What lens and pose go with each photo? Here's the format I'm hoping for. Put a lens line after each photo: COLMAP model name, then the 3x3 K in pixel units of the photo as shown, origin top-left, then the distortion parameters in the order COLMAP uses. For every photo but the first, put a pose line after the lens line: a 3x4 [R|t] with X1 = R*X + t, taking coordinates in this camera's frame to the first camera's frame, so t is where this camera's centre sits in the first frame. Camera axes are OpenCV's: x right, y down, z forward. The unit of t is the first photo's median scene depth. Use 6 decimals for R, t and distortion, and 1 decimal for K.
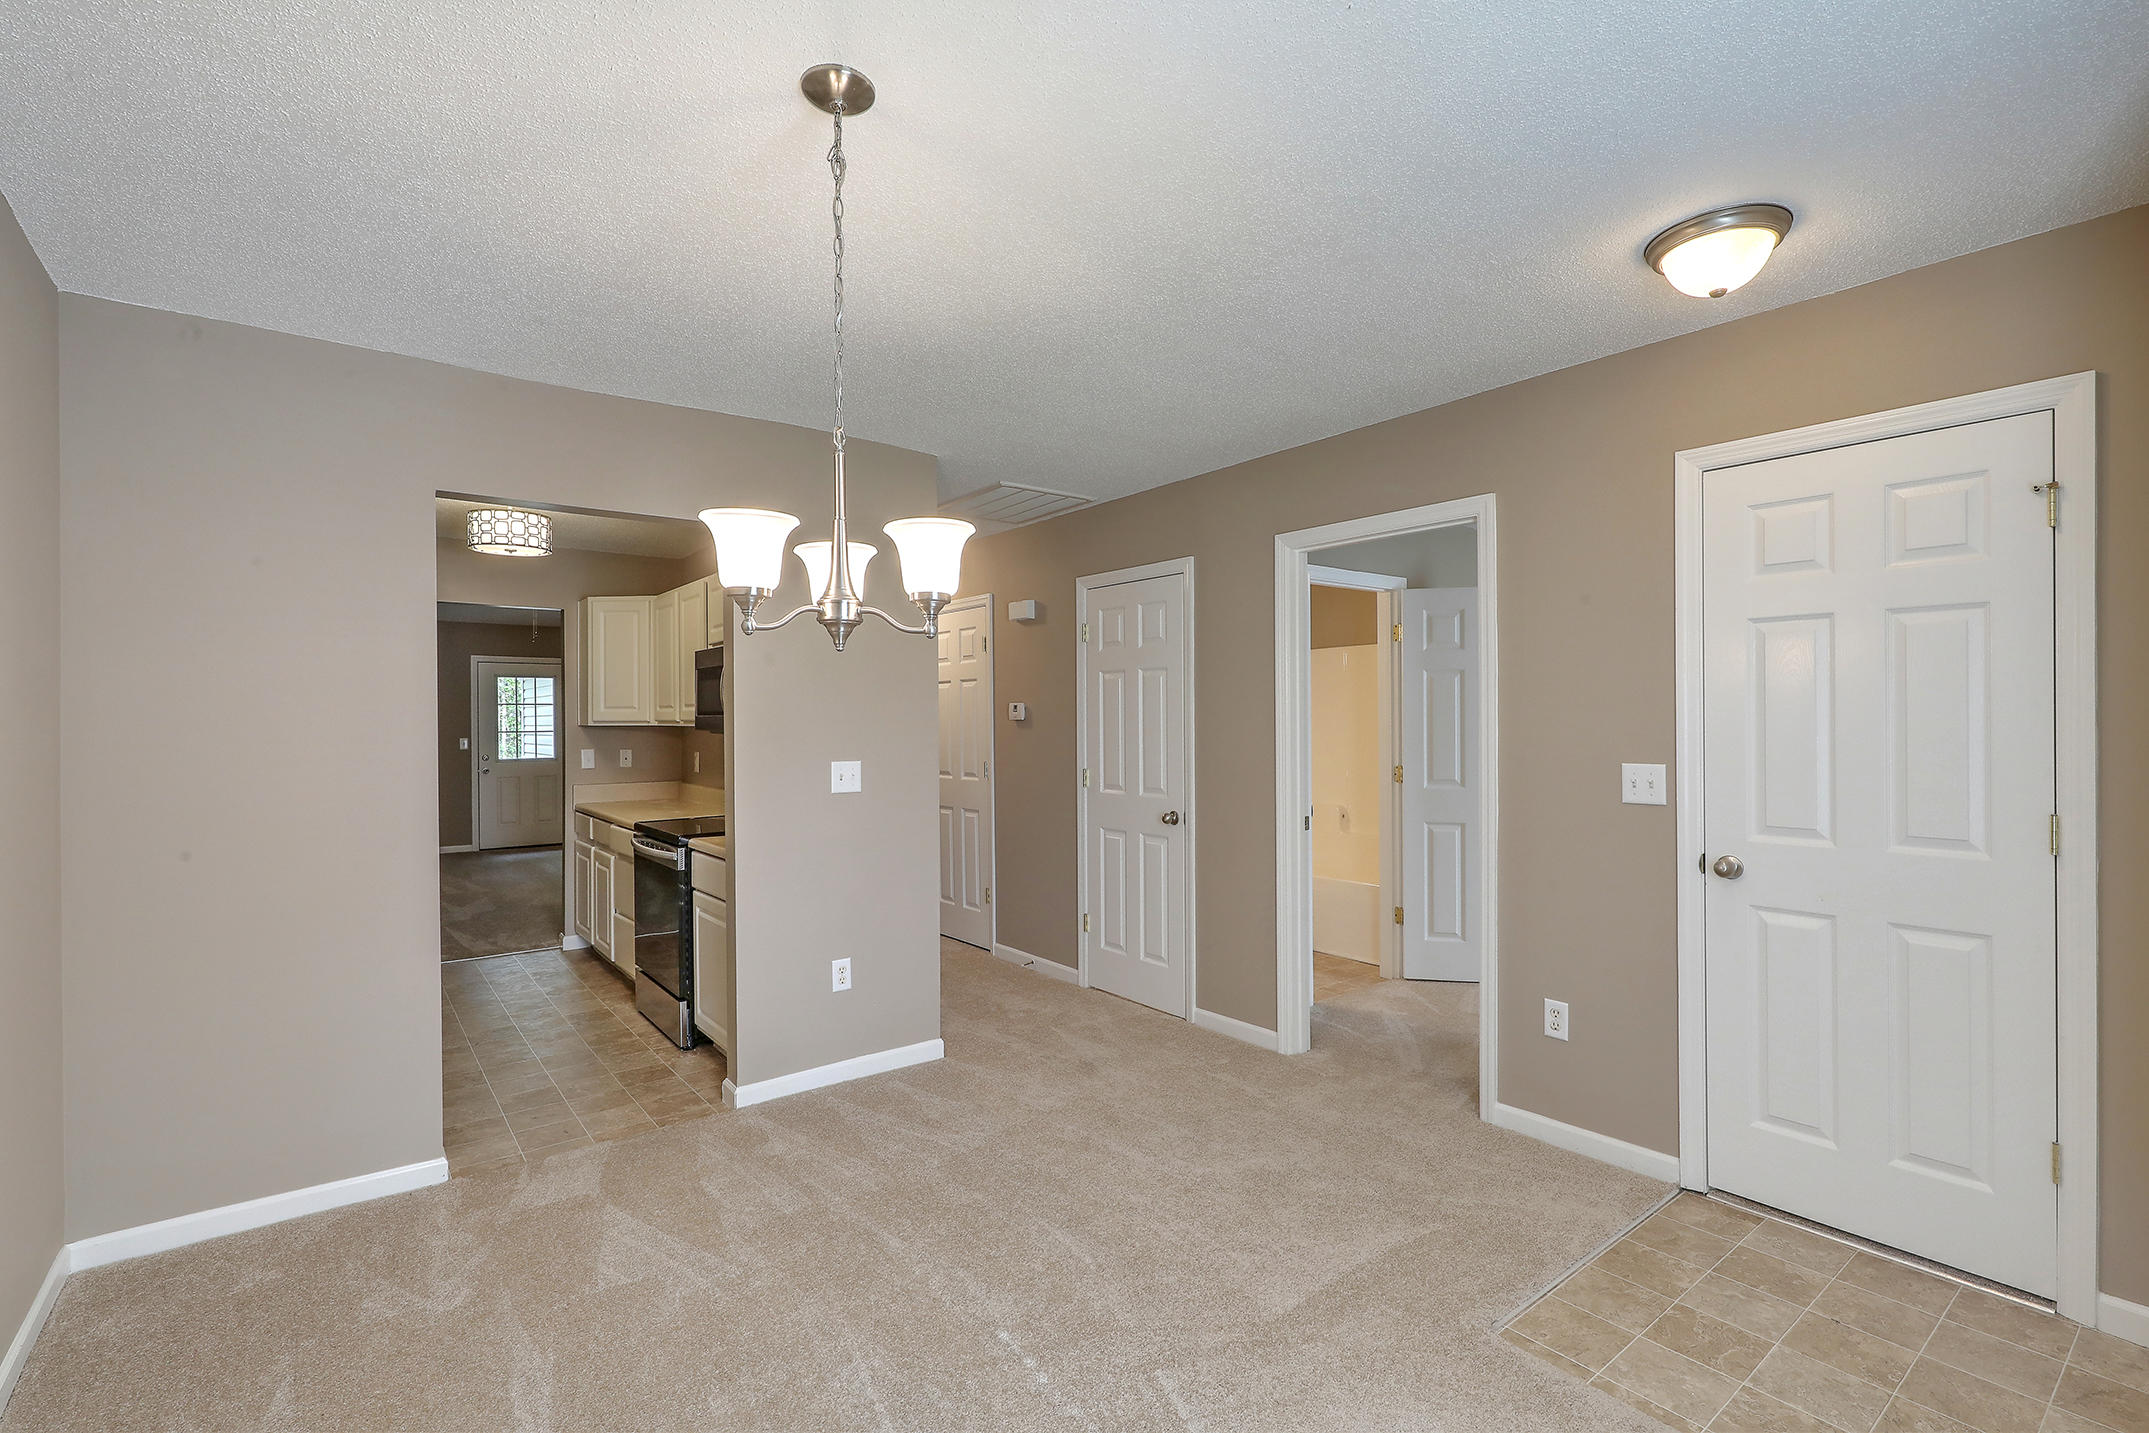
lens RADIAL K [[971.9, 0, 1094.4], [0, 971.9, 727.4], [0, 0, 1]] dist [-0.002118, -0.000554]
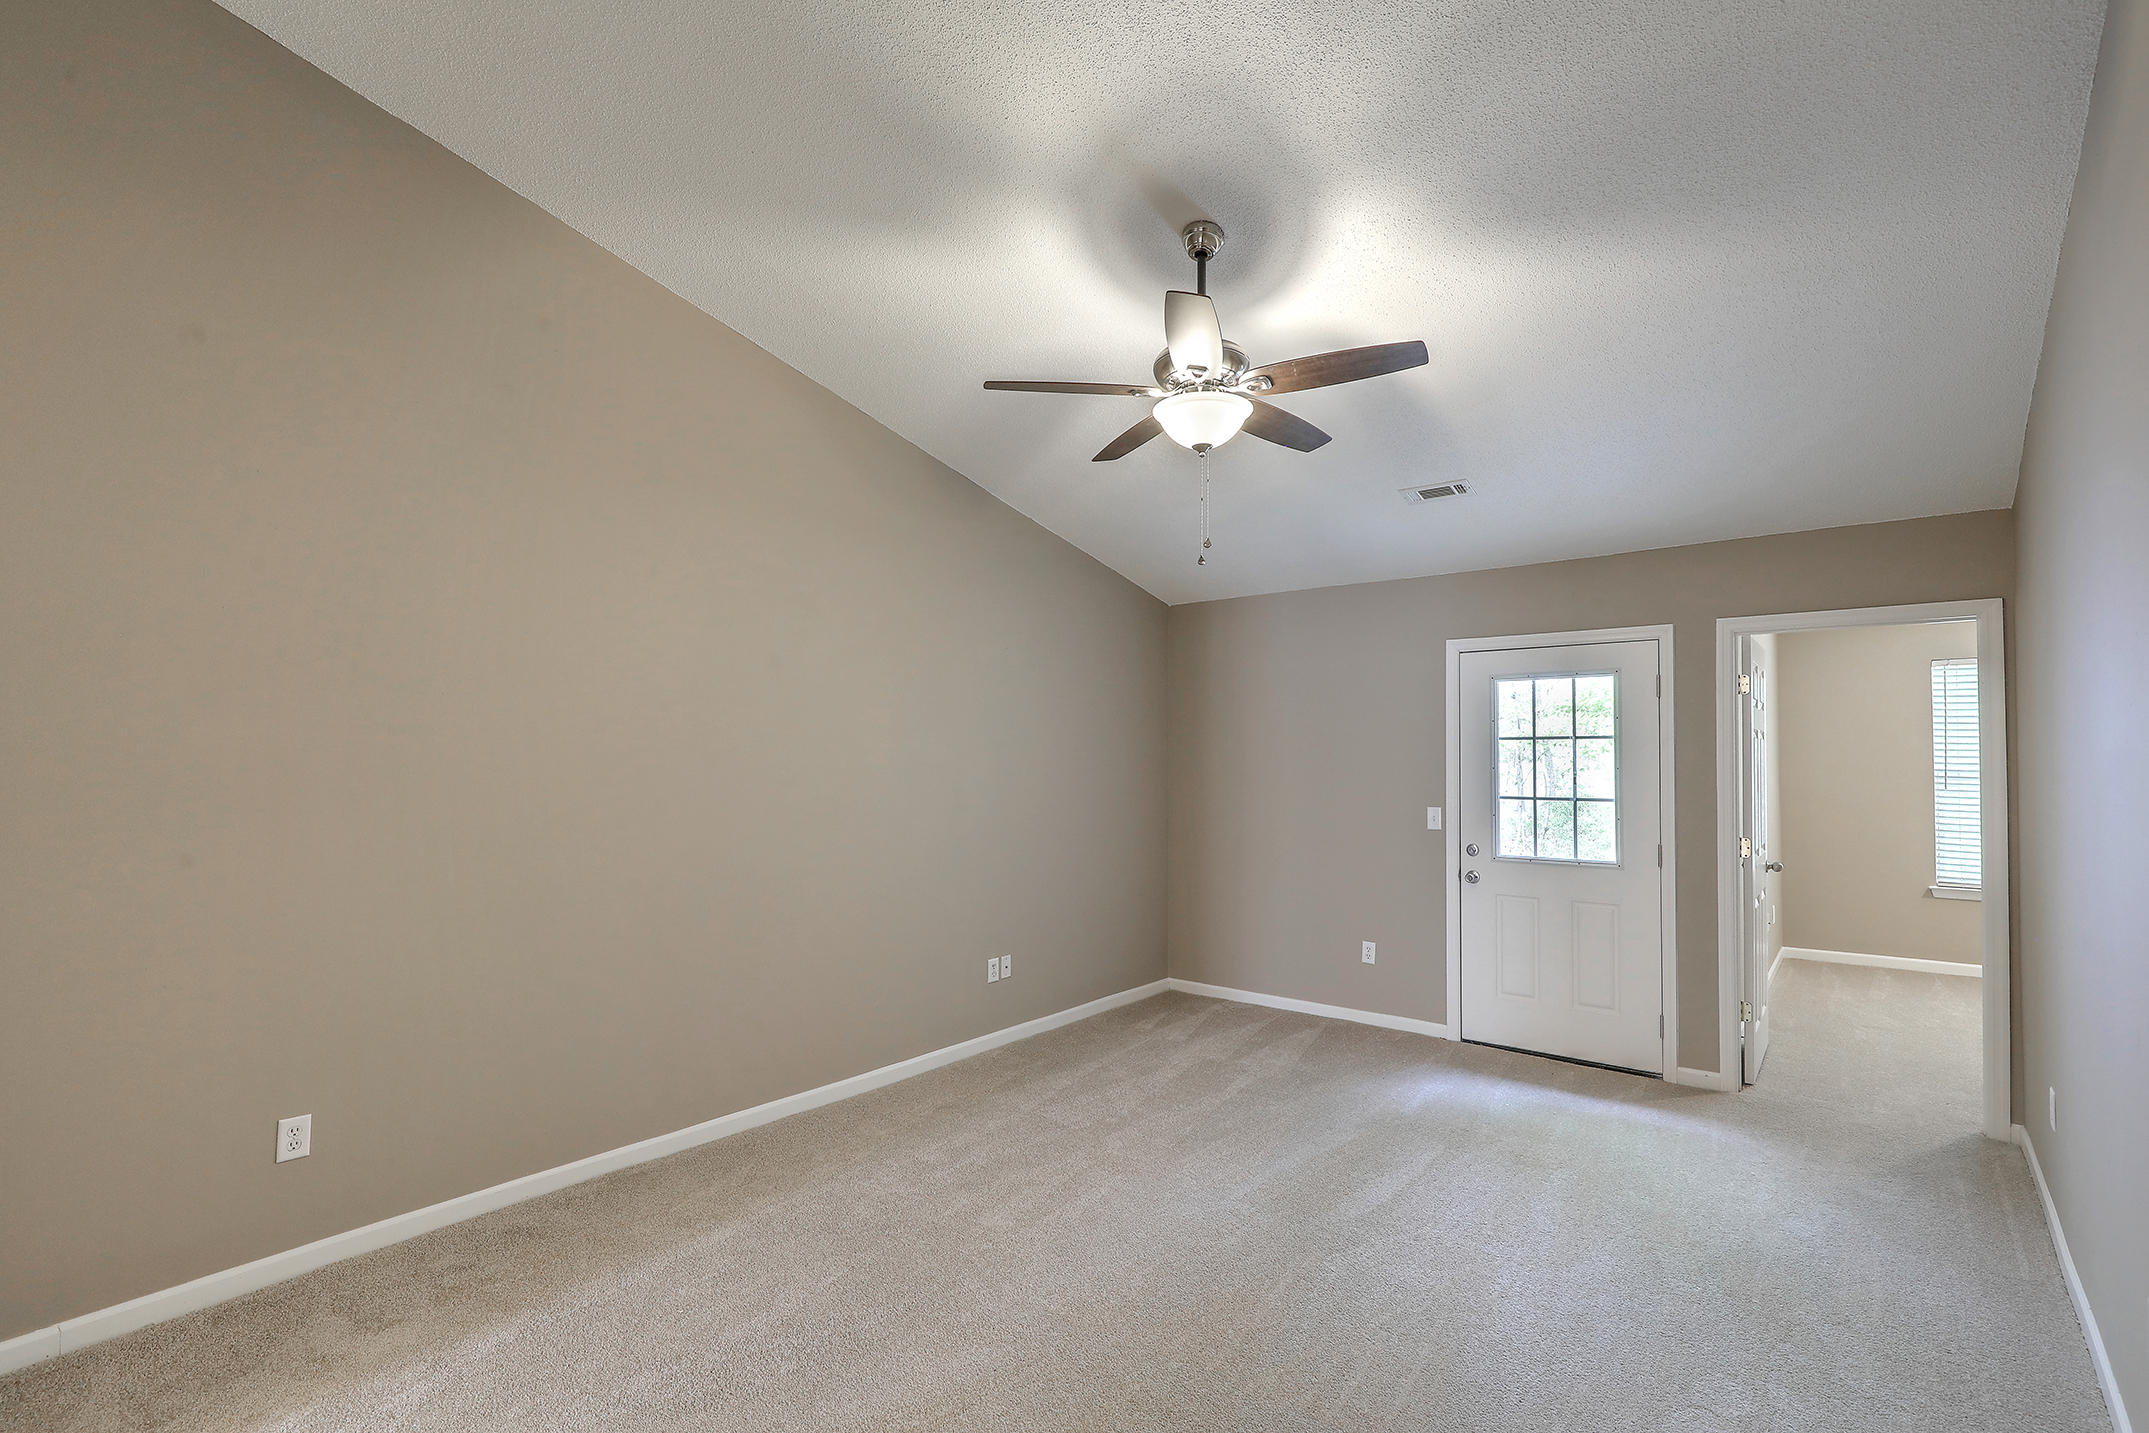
lens RADIAL K [[971.9, 0, 1085.4], [0, 971.9, 738.1], [0, 0, 1]] dist [-0.002118, -0.000554]
pose [[0.204710, -0.010755, -0.978764, -0.340936], [-0.005148, 0.999914, -0.012065, -0.030102], [0.978809, 0.007509, 0.204637, 1.251643]]
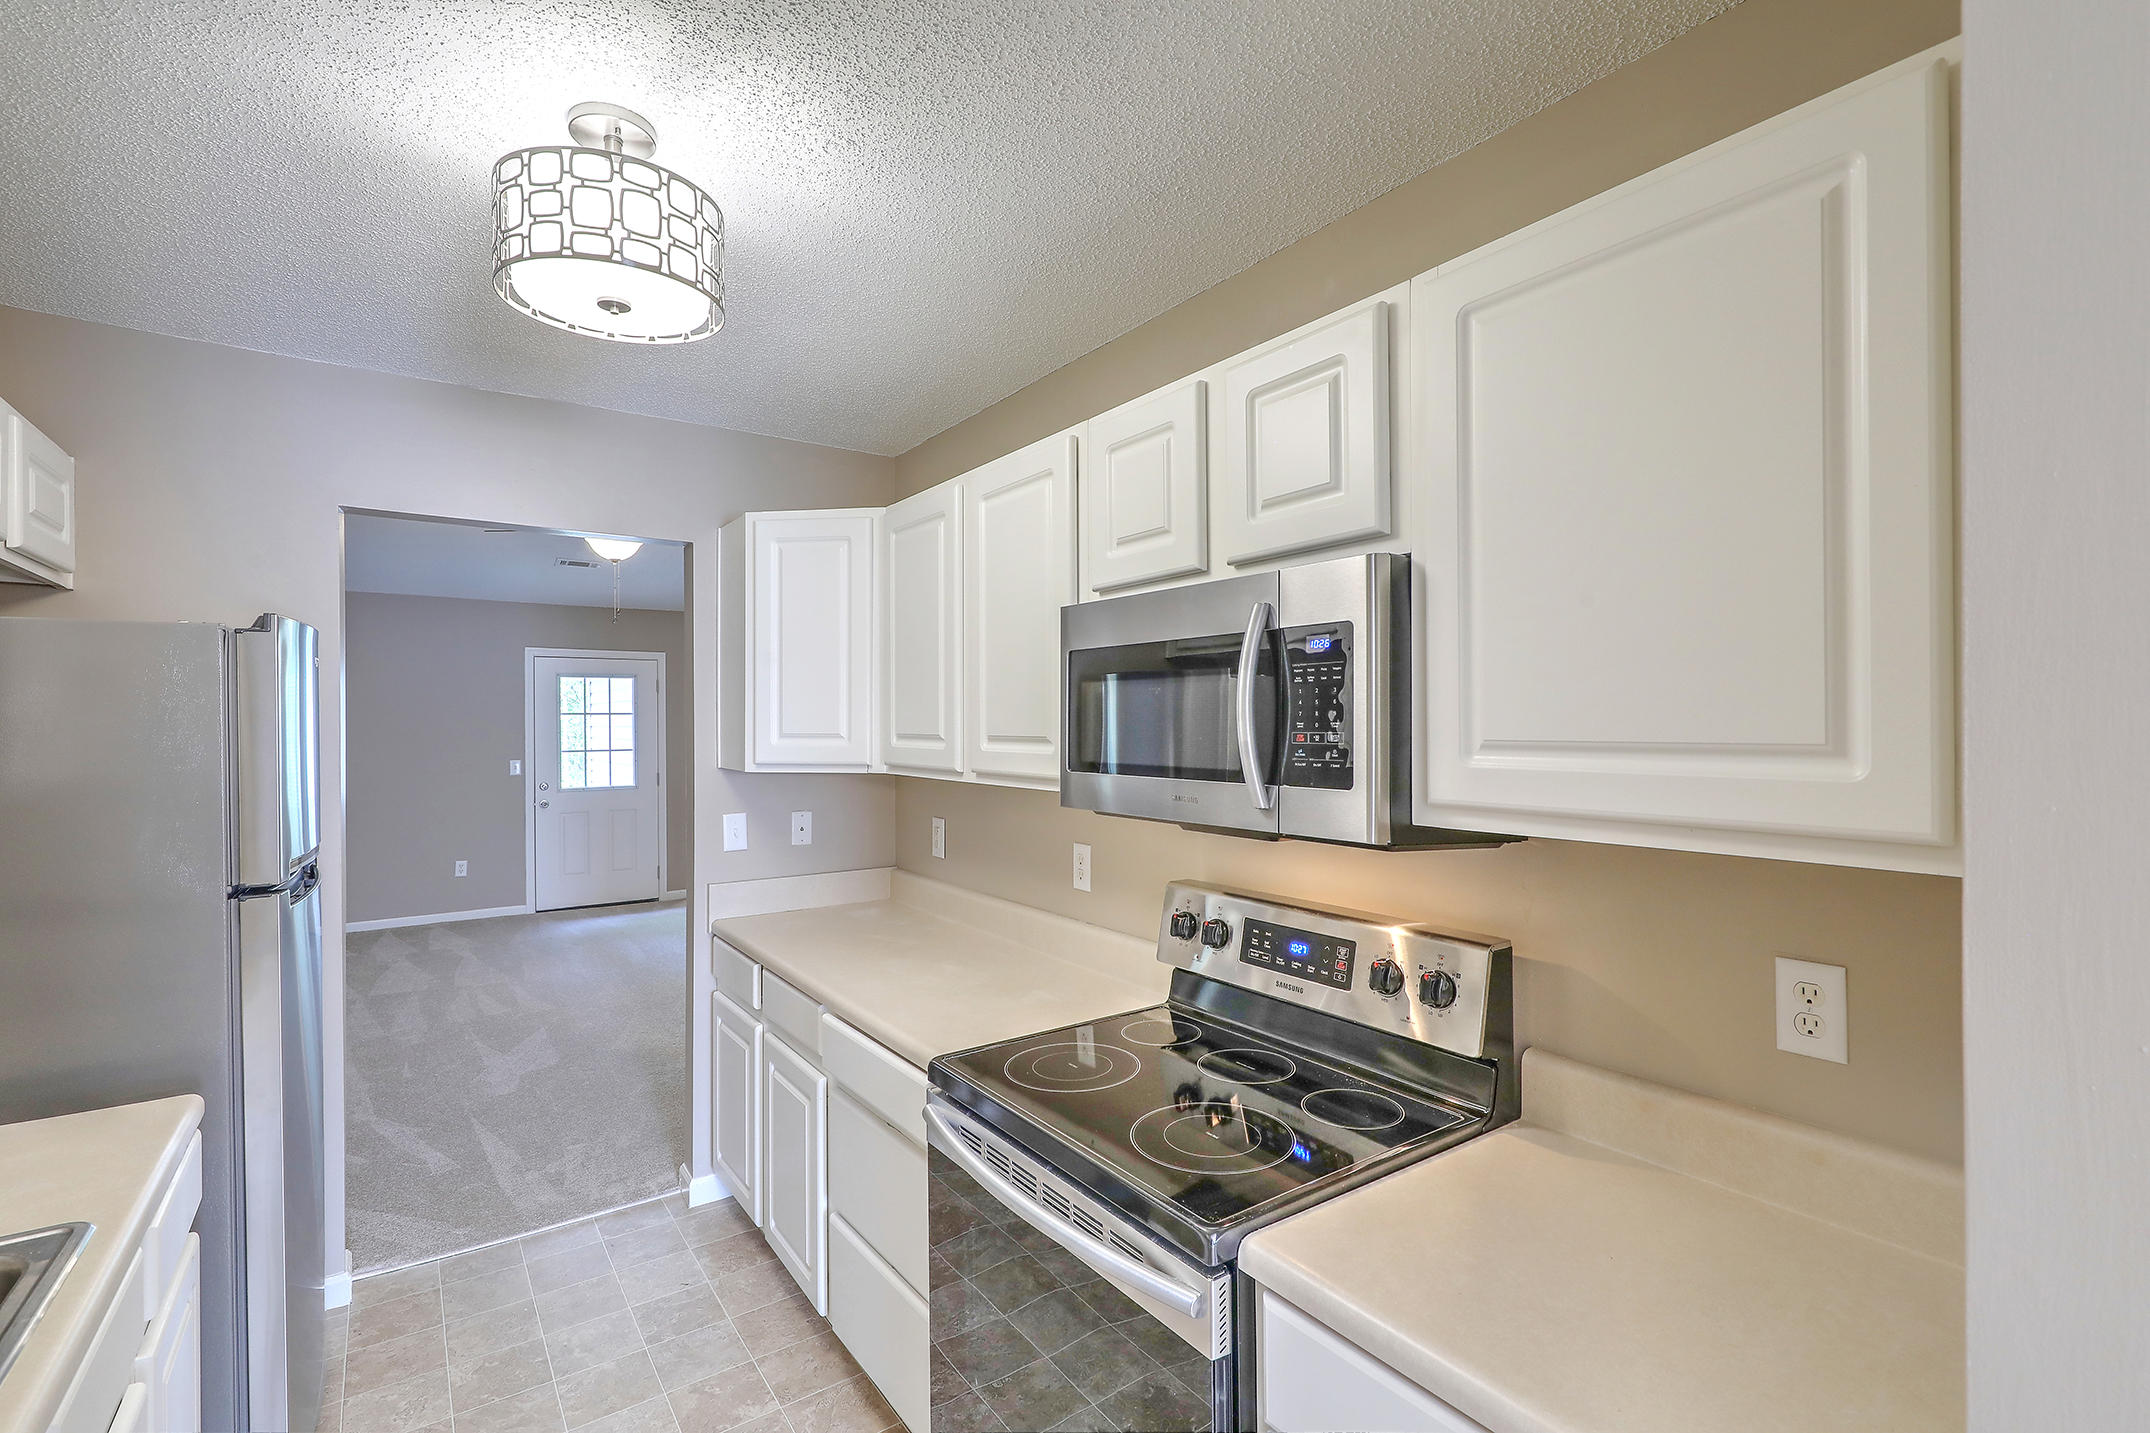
lens RADIAL K [[972.4, 0, 1093.9], [0, 972.4, 722.3], [0, 0, 1]] dist [-0.002118, -0.000554]
pose [[0.998956, 0.000806, -0.045686, -0.309537], [-0.001054, 0.999985, -0.005411, -0.024023], [0.045681, 0.005453, 0.998941, 0.495020]]
